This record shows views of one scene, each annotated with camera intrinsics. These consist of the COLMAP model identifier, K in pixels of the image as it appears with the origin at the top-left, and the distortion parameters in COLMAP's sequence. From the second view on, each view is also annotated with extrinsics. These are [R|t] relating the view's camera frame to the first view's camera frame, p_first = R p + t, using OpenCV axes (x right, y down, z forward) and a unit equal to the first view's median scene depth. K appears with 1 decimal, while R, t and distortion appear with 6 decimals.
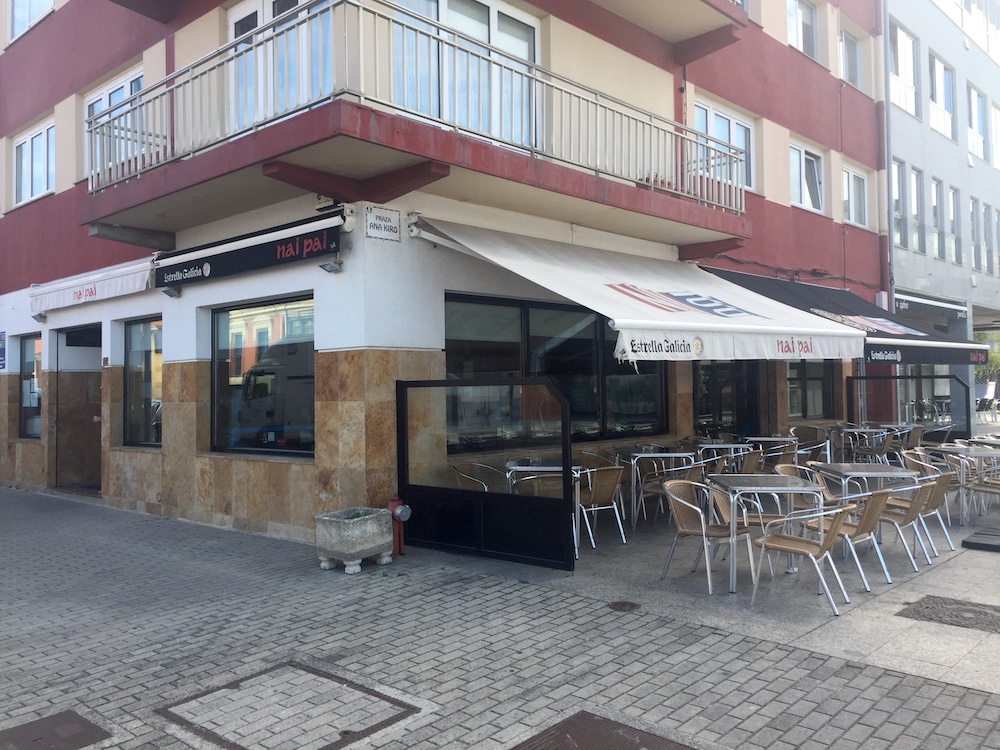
lens RADIAL K [[857.7, 0, 500.0], [0, 857.7, 369.1], [0, 0, 1]] dist [0.082672, -0.118887]
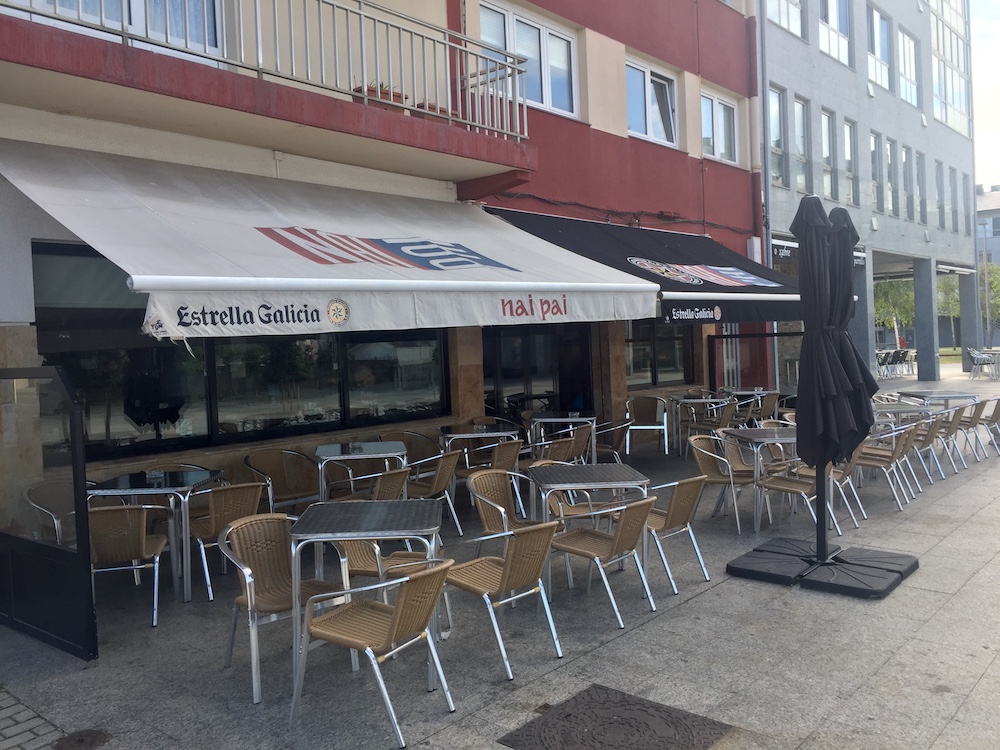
lens RADIAL K [[857.7, 0, 500.0], [0, 857.7, 369.1], [0, 0, 1]] dist [0.082672, -0.118887]
pose [[0.998839, -0.026549, 0.040203, 0.211117], [0.024552, 0.998478, 0.049378, -0.007559], [-0.041453, -0.048334, 0.997971, 0.187259]]
